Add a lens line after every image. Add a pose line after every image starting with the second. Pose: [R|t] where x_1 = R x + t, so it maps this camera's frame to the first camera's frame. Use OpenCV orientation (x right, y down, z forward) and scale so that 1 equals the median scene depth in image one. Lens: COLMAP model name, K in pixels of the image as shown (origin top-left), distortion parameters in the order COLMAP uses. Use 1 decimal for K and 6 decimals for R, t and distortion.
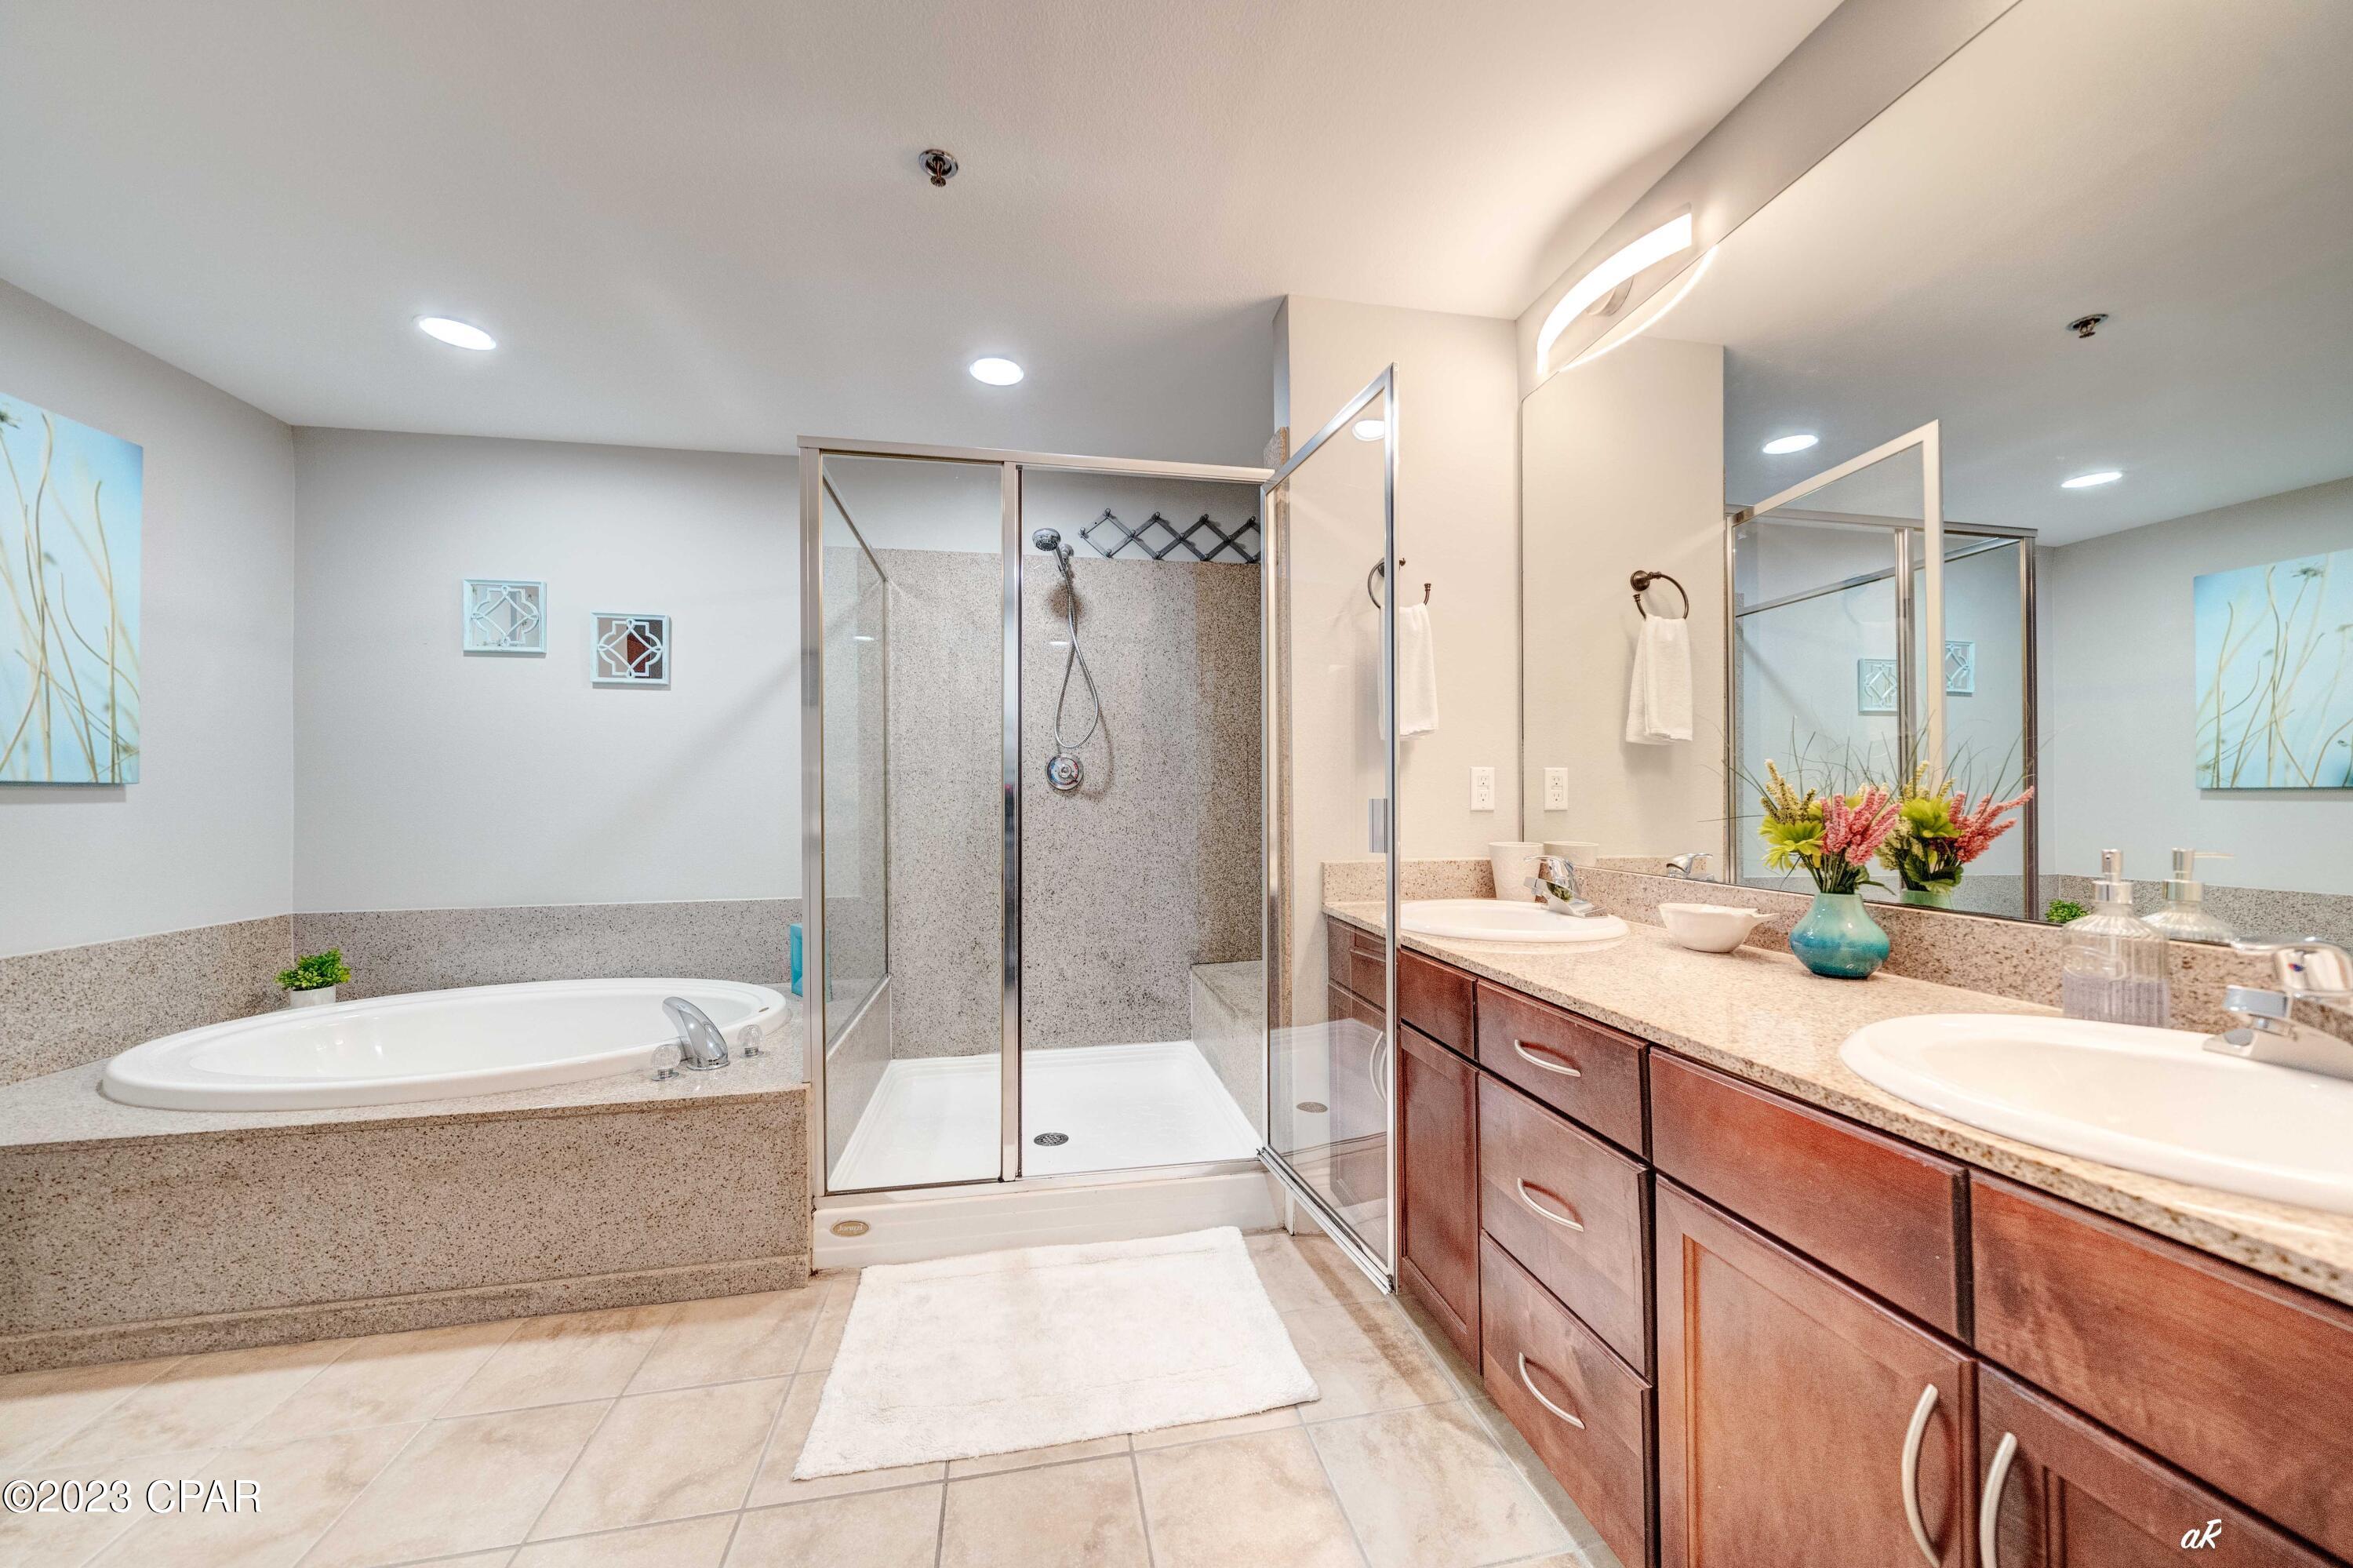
lens RADIAL K [[810.4, 0, 1167.3], [0, 810.4, 793.5], [0, 0, 1]] dist [-0.006887, 0.000428]
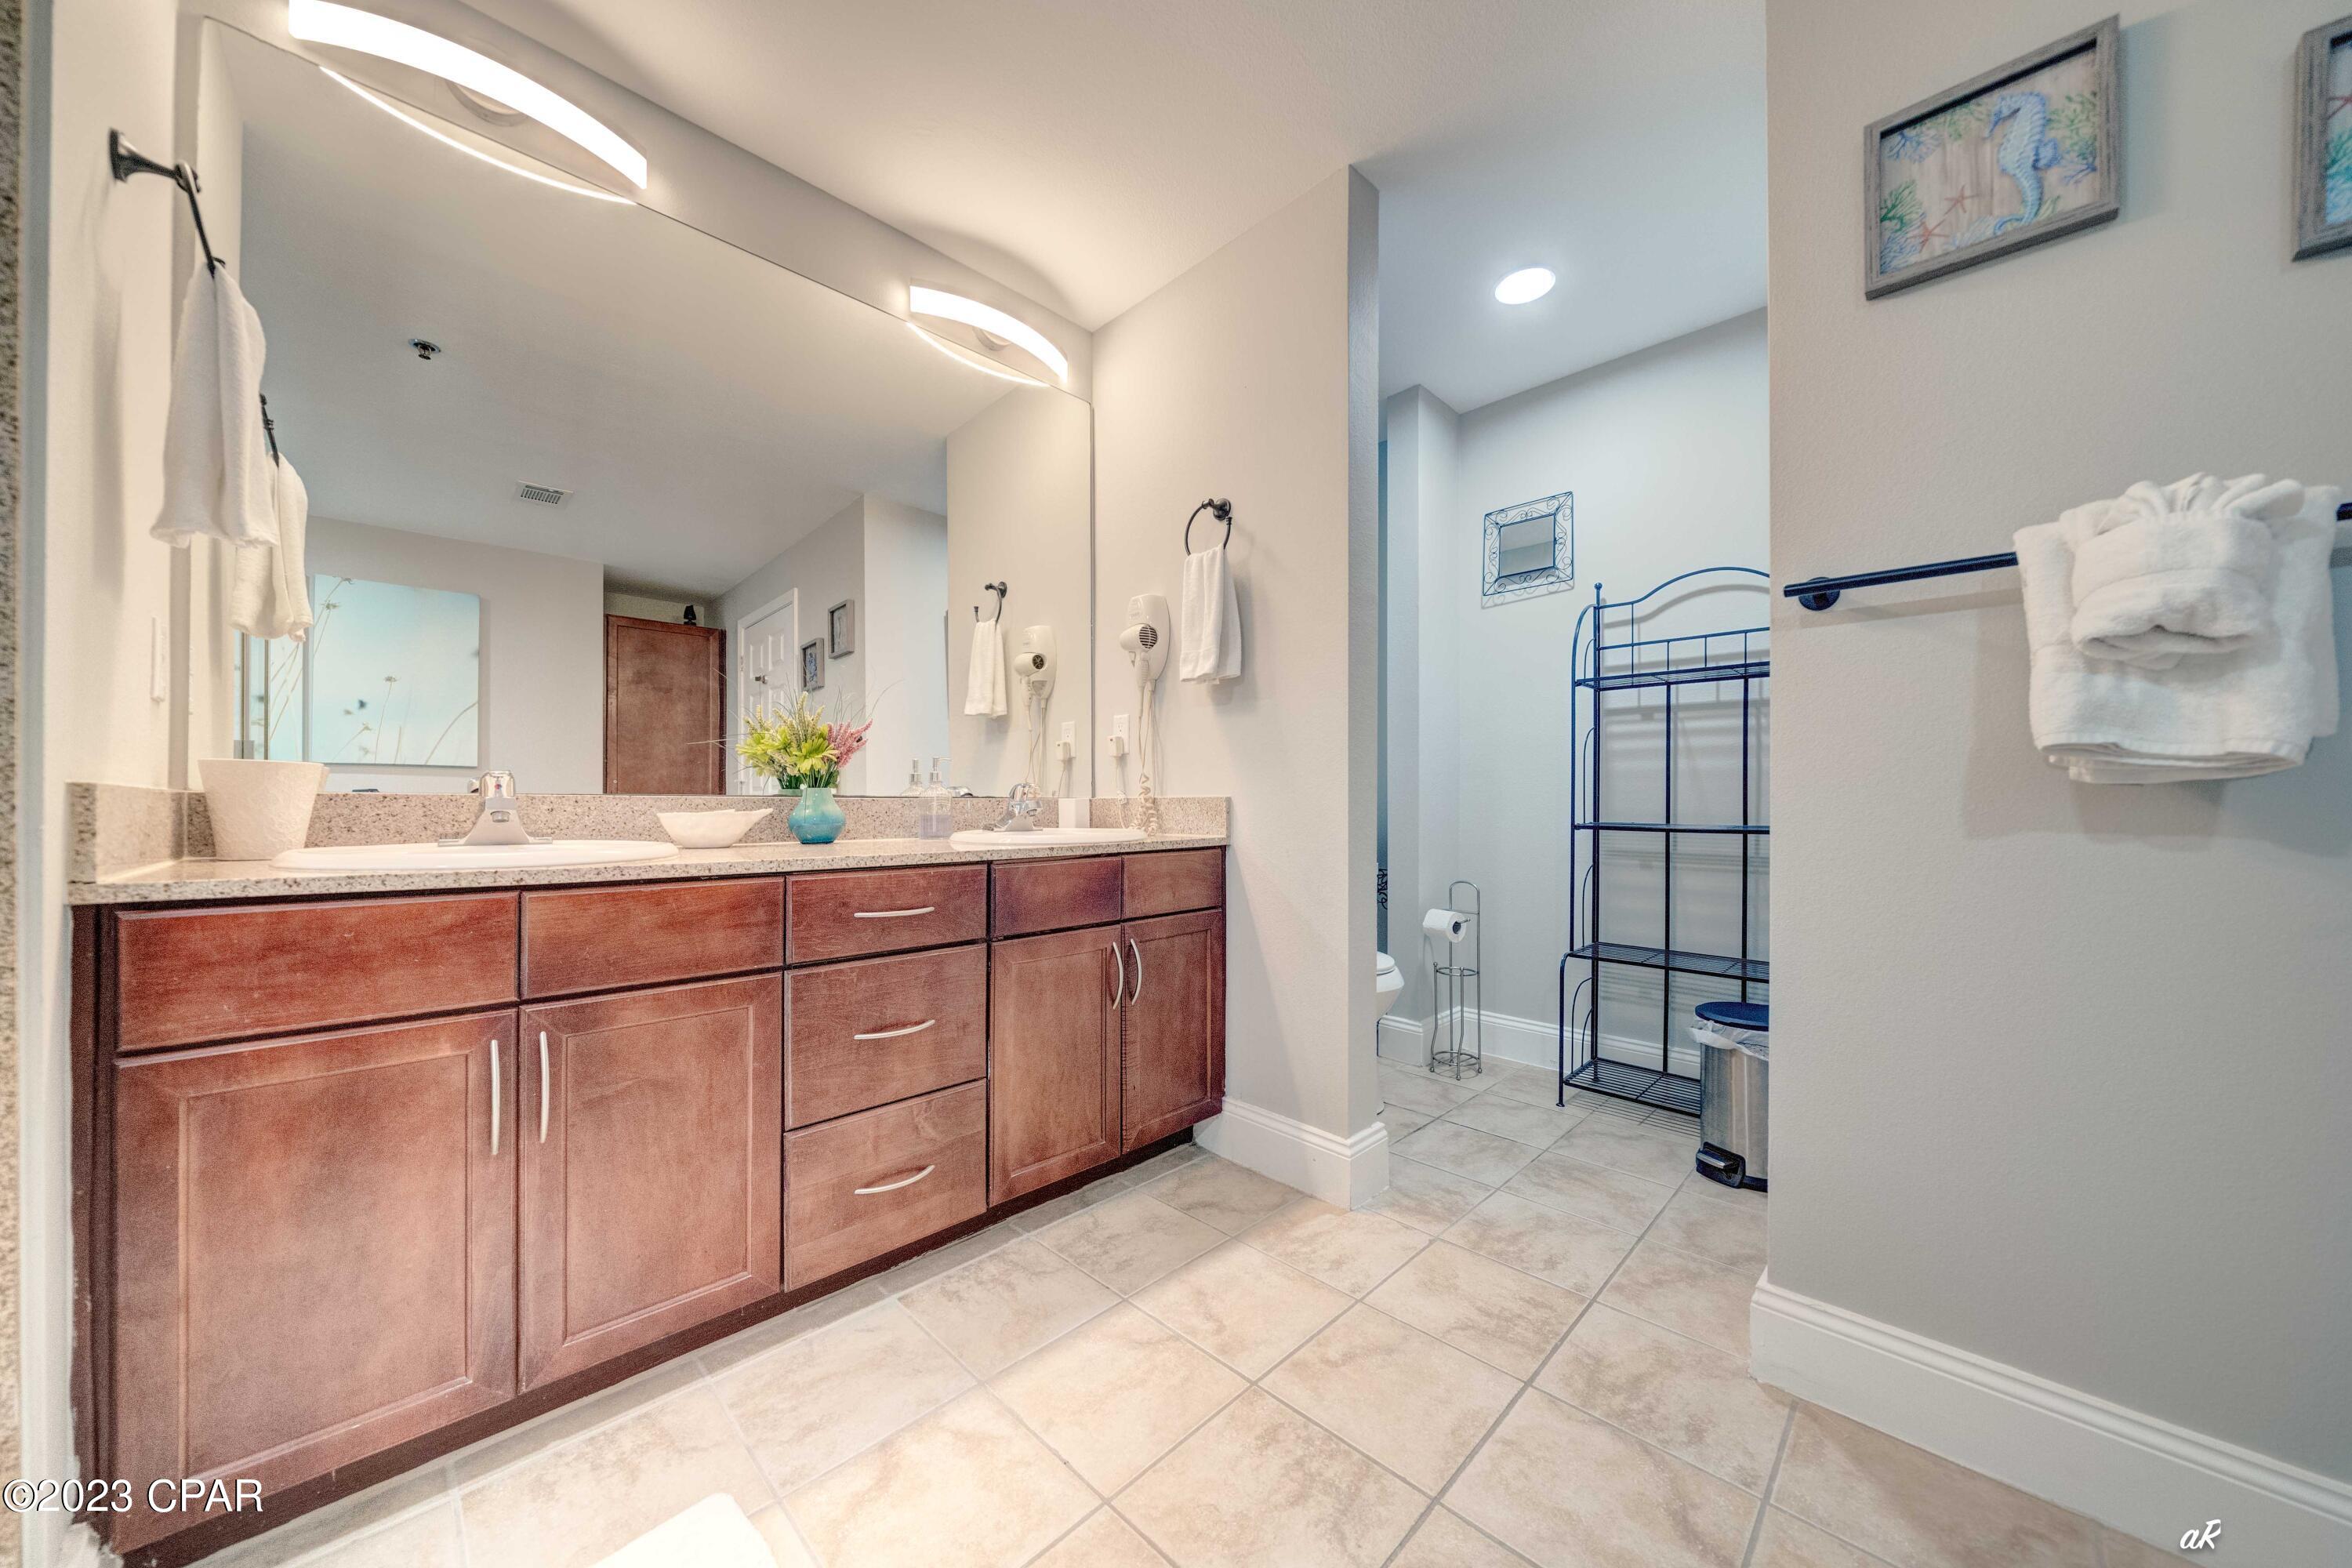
lens RADIAL K [[801.0, 0, 1171.5], [0, 801.0, 796.5], [0, 0, 1]] dist [-0.006479, 0.000033]
pose [[-0.556546, 0.014544, 0.830689, -0.545886], [0.000016, 0.999847, -0.017495, 0.120535], [-0.830817, -0.009724, -0.556461, 0.930422]]
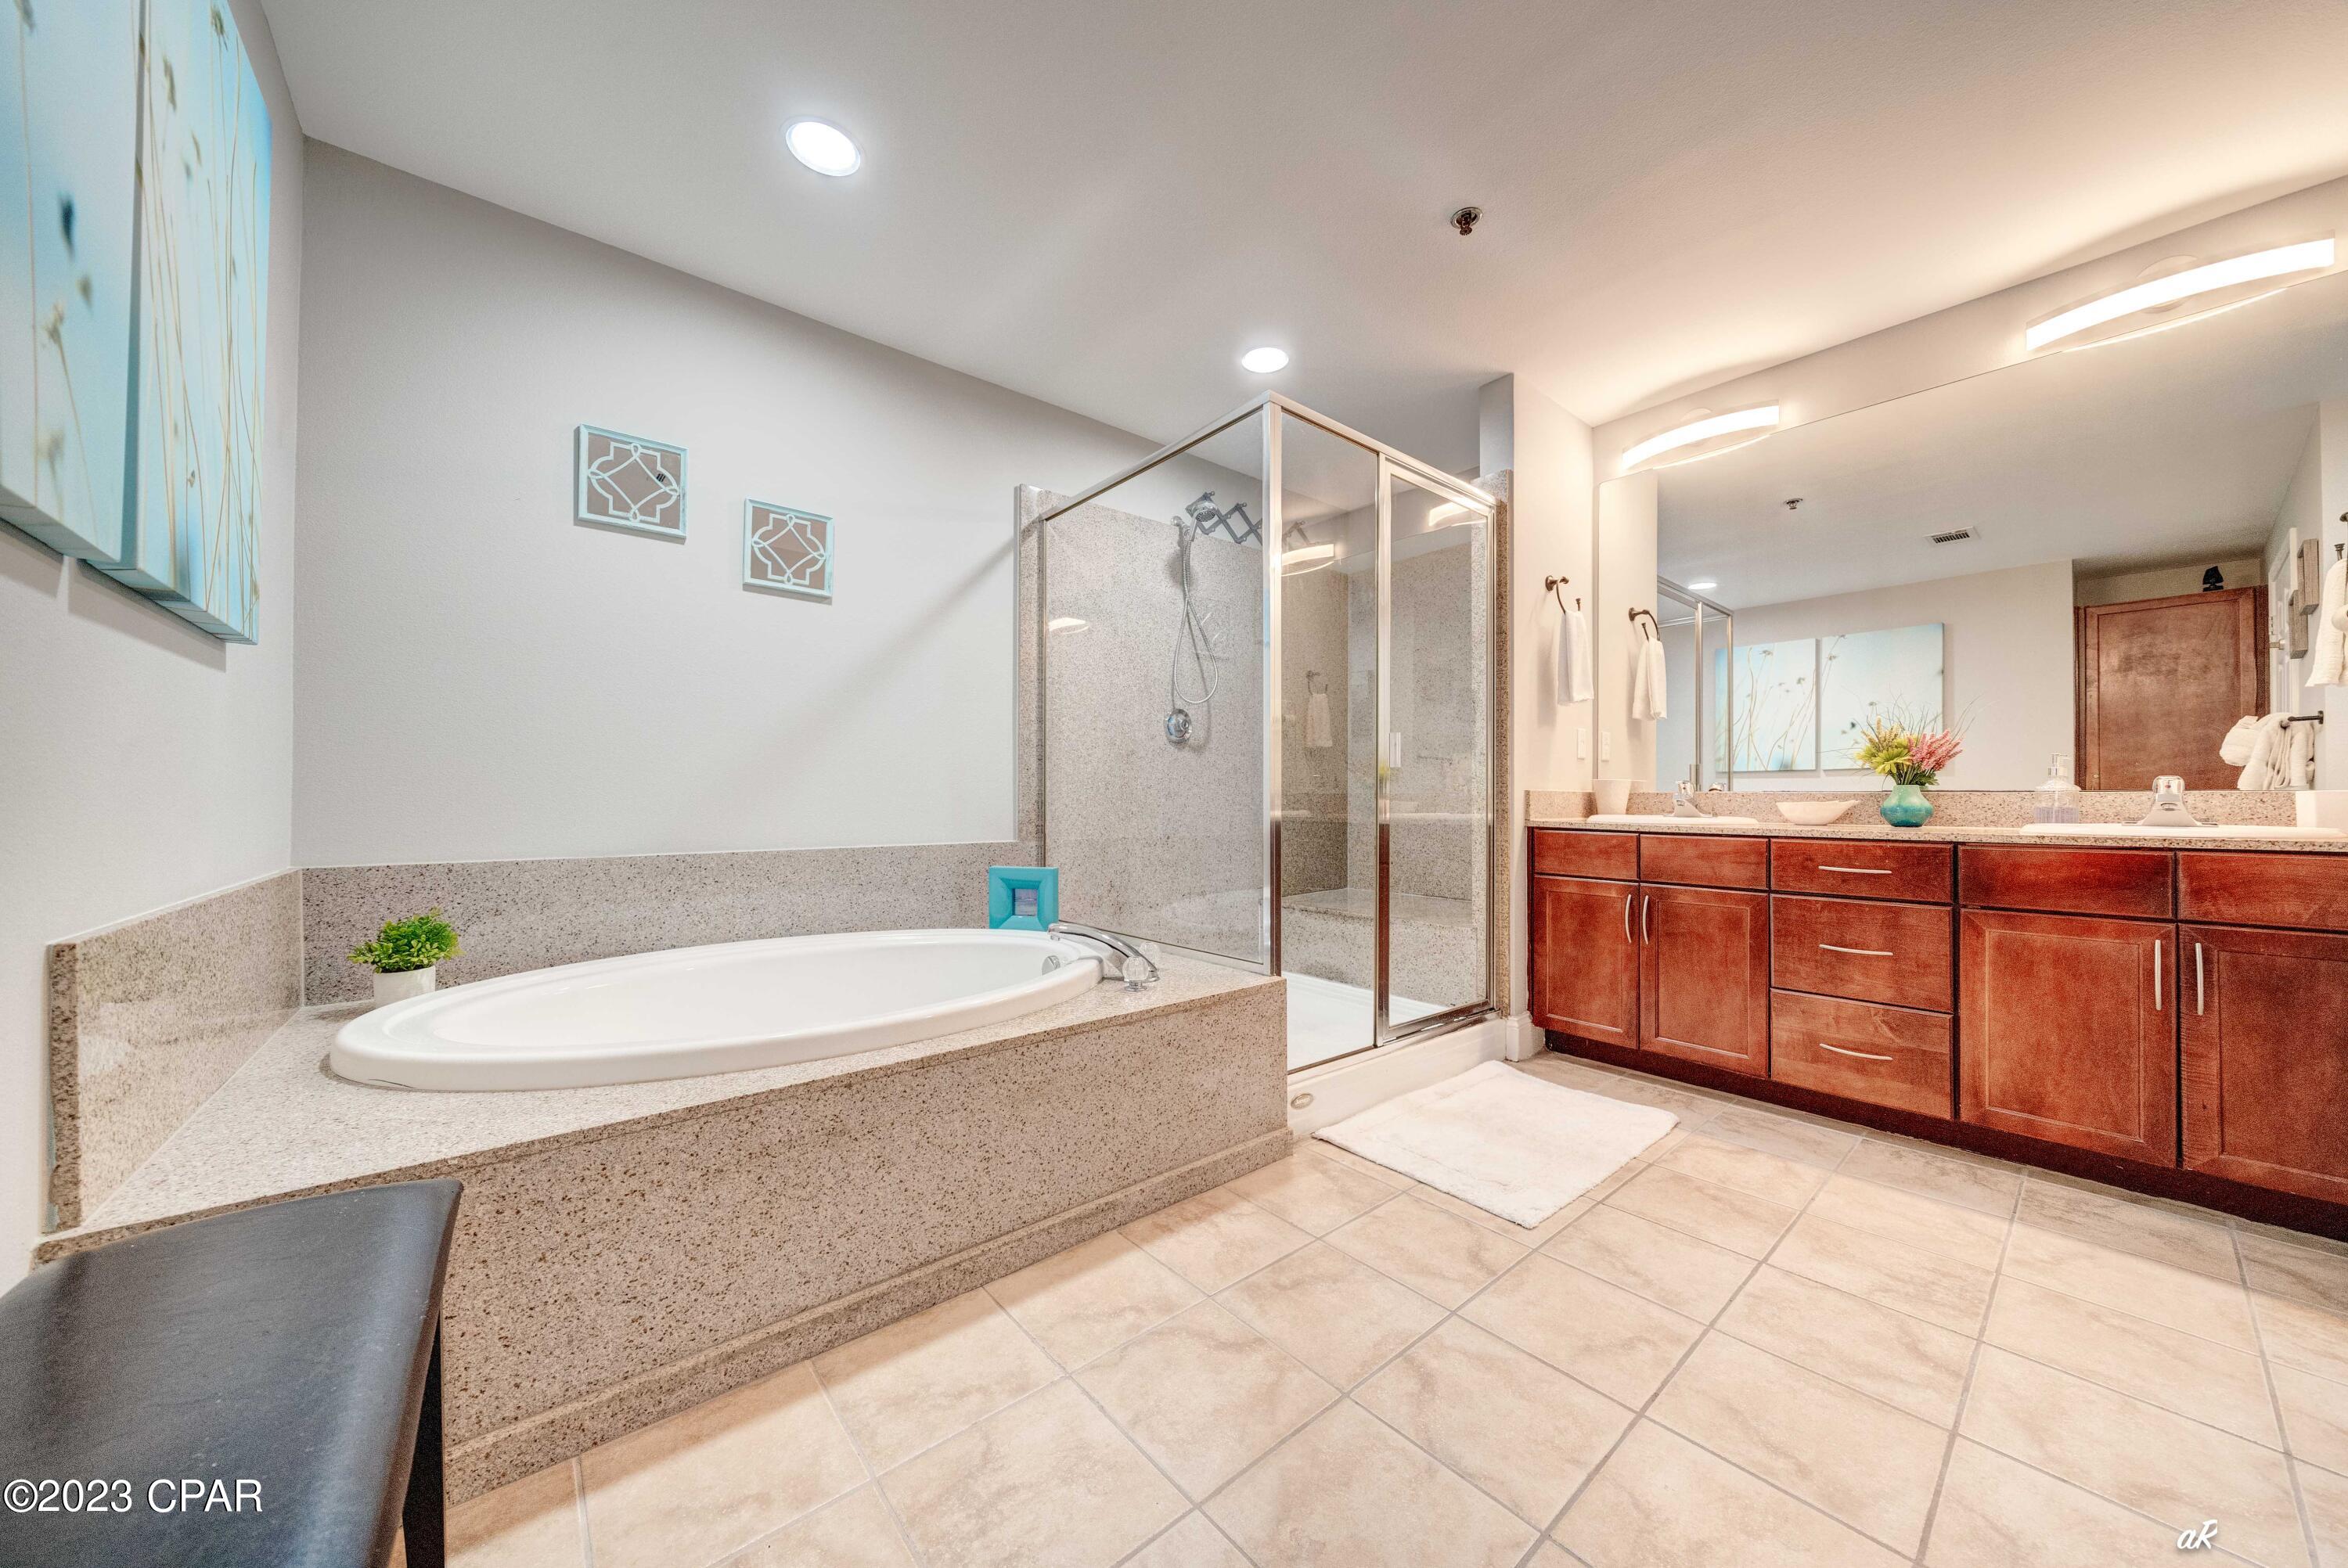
lens RADIAL K [[799.5, 0, 1169.5], [0, 799.5, 796.5], [0, 0, 1]] dist [-0.006479, 0.000033]
pose [[0.876028, 0.010832, 0.482138, -1.214163], [-0.012132, 0.999926, -0.000422, 0.127259], [-0.482107, -0.005480, 0.876095, 0.124959]]
